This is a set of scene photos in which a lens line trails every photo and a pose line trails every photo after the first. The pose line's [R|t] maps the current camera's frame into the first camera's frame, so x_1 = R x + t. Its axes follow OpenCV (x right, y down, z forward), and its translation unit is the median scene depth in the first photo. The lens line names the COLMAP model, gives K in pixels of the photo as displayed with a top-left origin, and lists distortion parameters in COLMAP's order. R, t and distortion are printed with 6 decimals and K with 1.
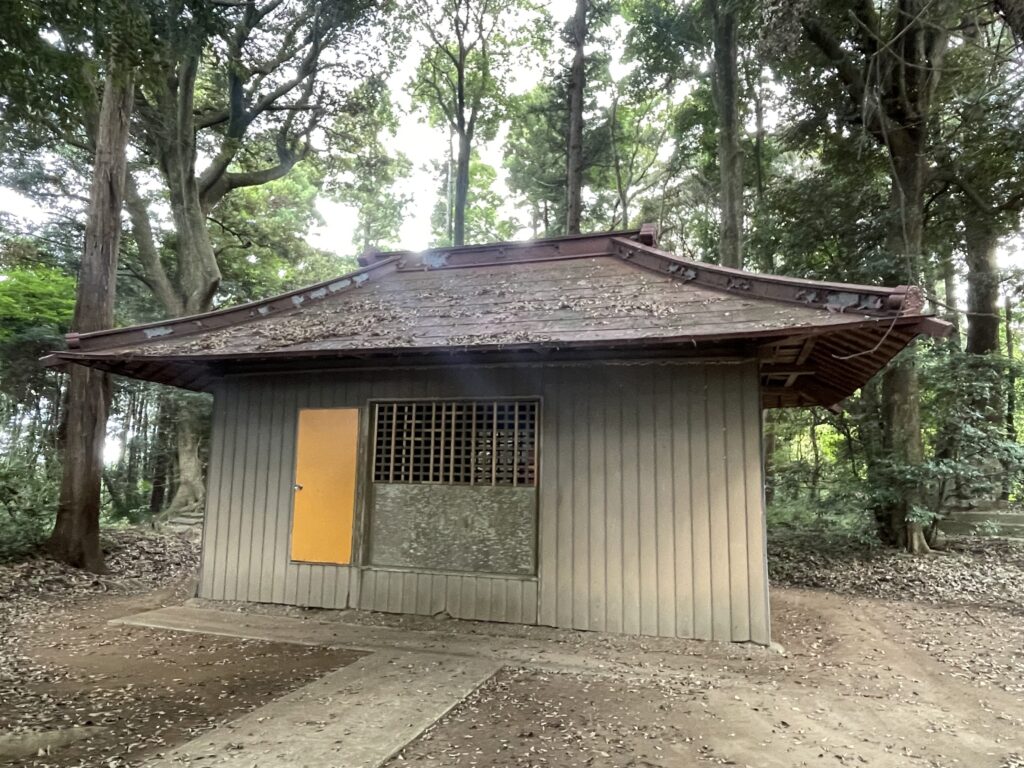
lens RADIAL K [[673.8, 0, 512.0], [0, 673.8, 384.0], [0, 0, 1]] dist [-0.037133, 0.000132]
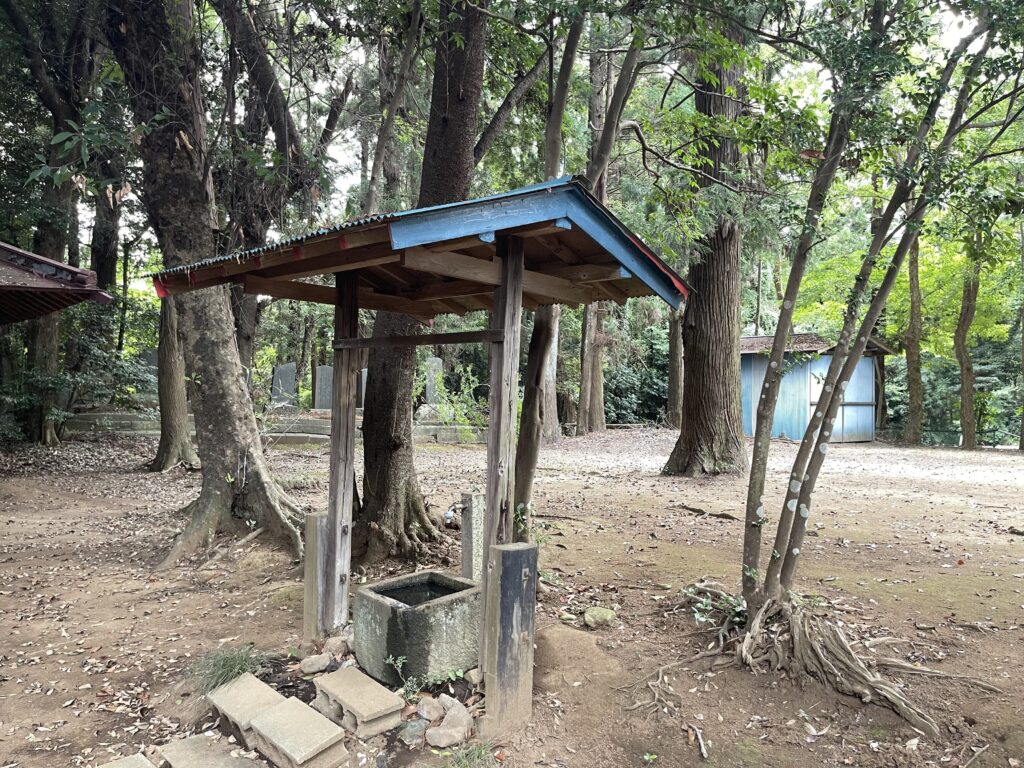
lens RADIAL K [[773.9, 0, 512.0], [0, 773.9, 384.0], [0, 0, 1]] dist [0.073880, -0.094694]
pose [[0.426082, 0.002793, 0.904680, -0.406970], [-0.119304, 0.991435, 0.053129, -0.052001], [-0.896783, -0.130570, 0.422766, -0.458047]]
